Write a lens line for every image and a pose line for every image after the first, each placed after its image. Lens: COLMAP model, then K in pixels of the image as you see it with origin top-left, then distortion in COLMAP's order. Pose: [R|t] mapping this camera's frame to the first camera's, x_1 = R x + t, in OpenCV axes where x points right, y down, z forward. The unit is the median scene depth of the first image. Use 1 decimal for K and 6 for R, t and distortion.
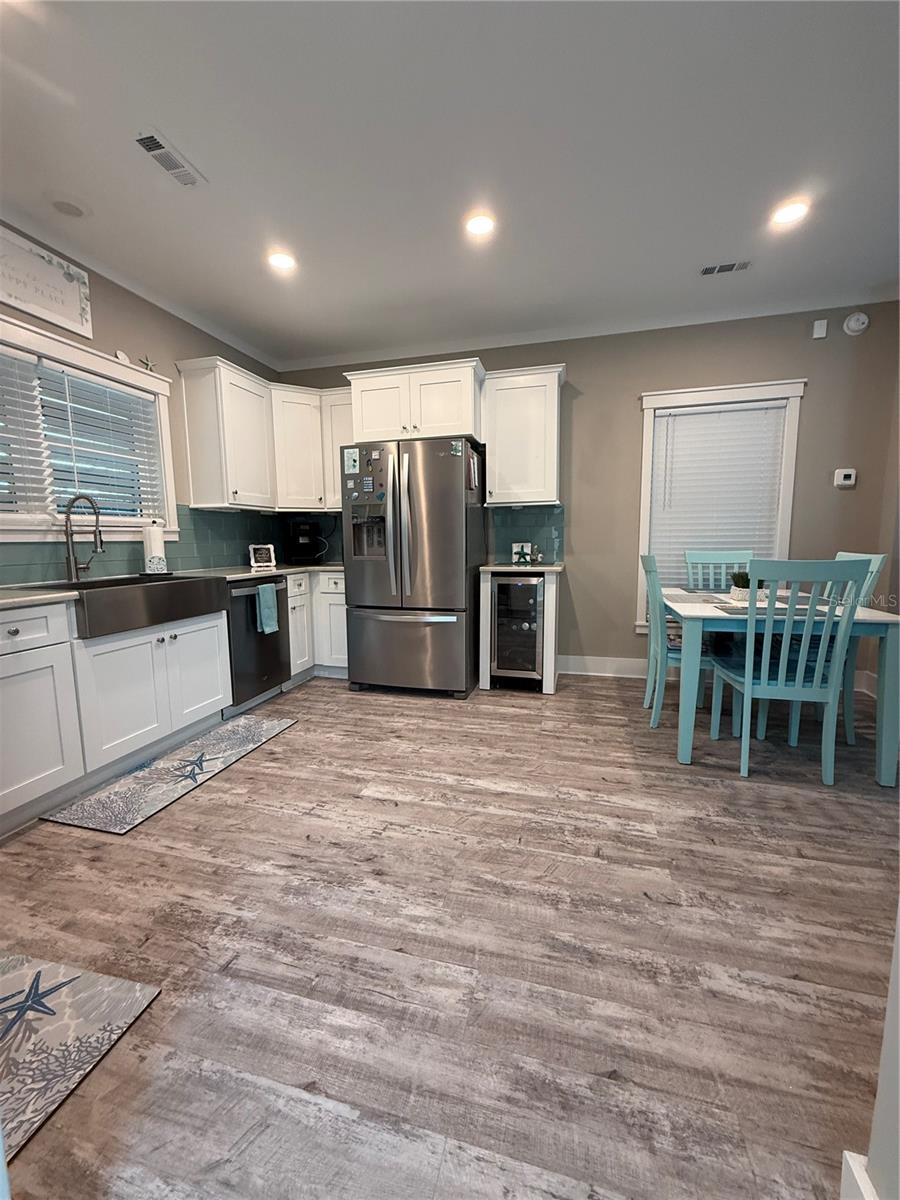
lens RADIAL K [[475.0, 0, 444.7], [0, 475.0, 596.2], [0, 0, 1]] dist [-0.000162, 0.000036]
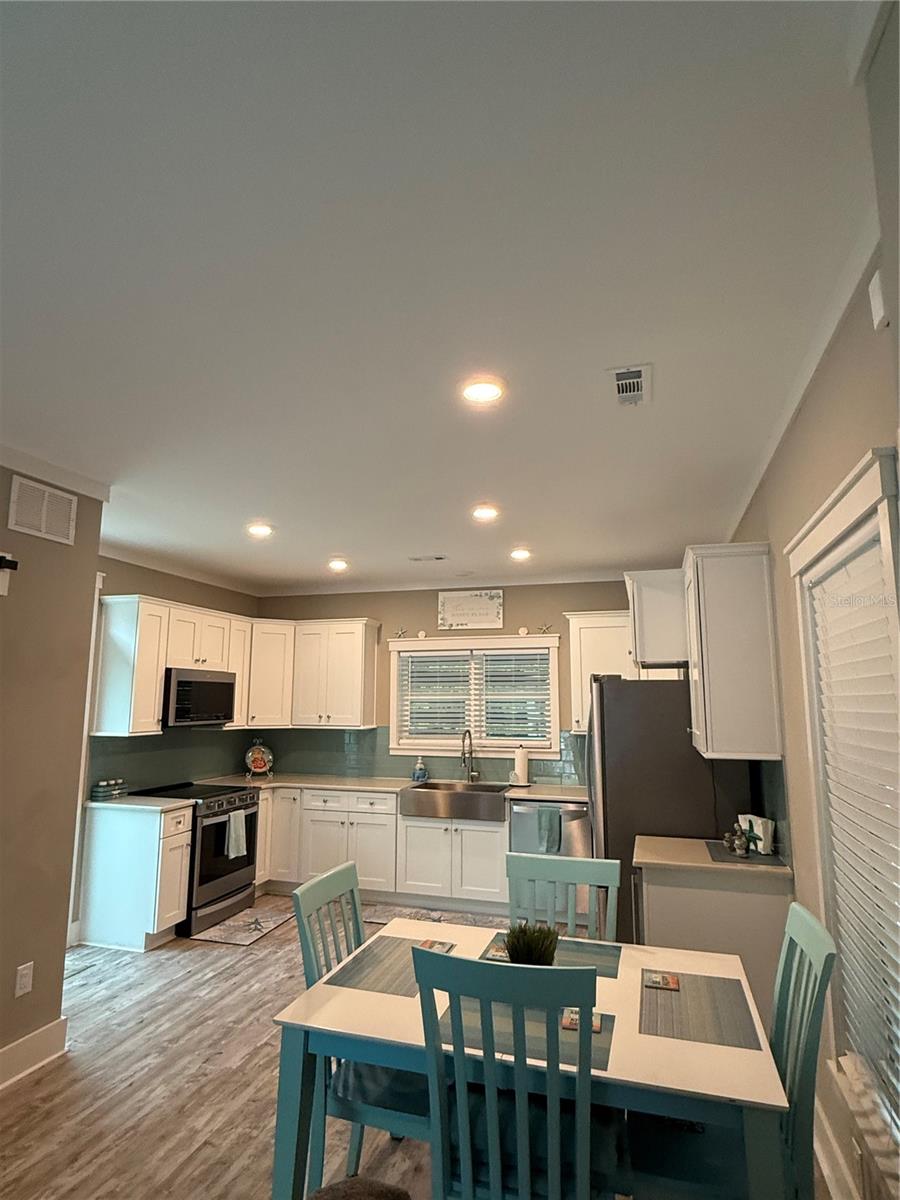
lens RADIAL K [[662.9, 0, 450.3], [0, 662.9, 596.1], [0, 0, 1]] dist [-0.006004, -0.002083]
pose [[-0.020999, -0.145657, -0.989112, 2.605083], [-0.127153, 0.981686, -0.141864, -0.550449], [0.991661, 0.122790, -0.039135, 1.598411]]
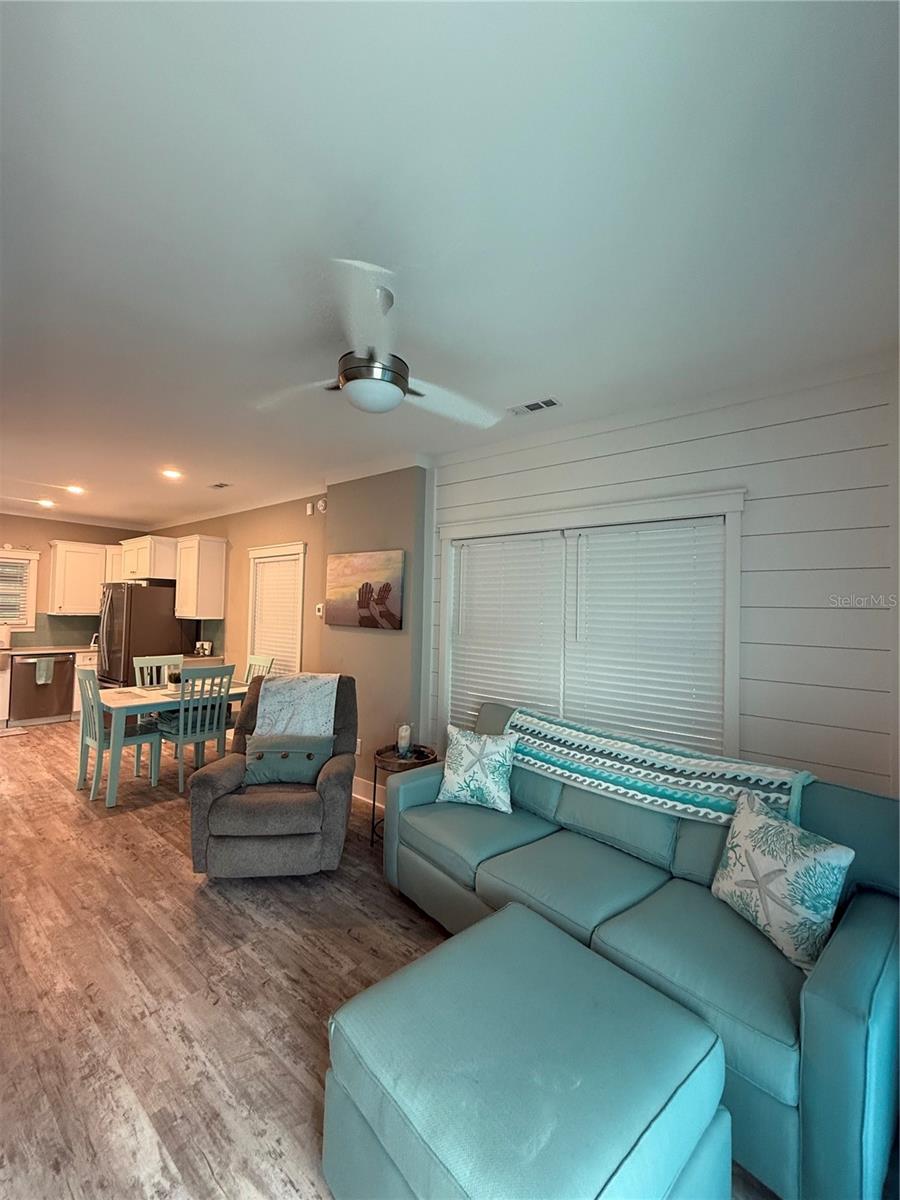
lens RADIAL K [[475.0, 0, 445.9], [0, 475.0, 590.5], [0, 0, 1]] dist [-0.000162, 0.000036]
pose [[0.916174, 0.015581, -0.400479, 3.766353], [-0.081702, 0.985522, -0.148566, -0.284562], [0.392366, 0.168832, 0.904182, -0.238527]]
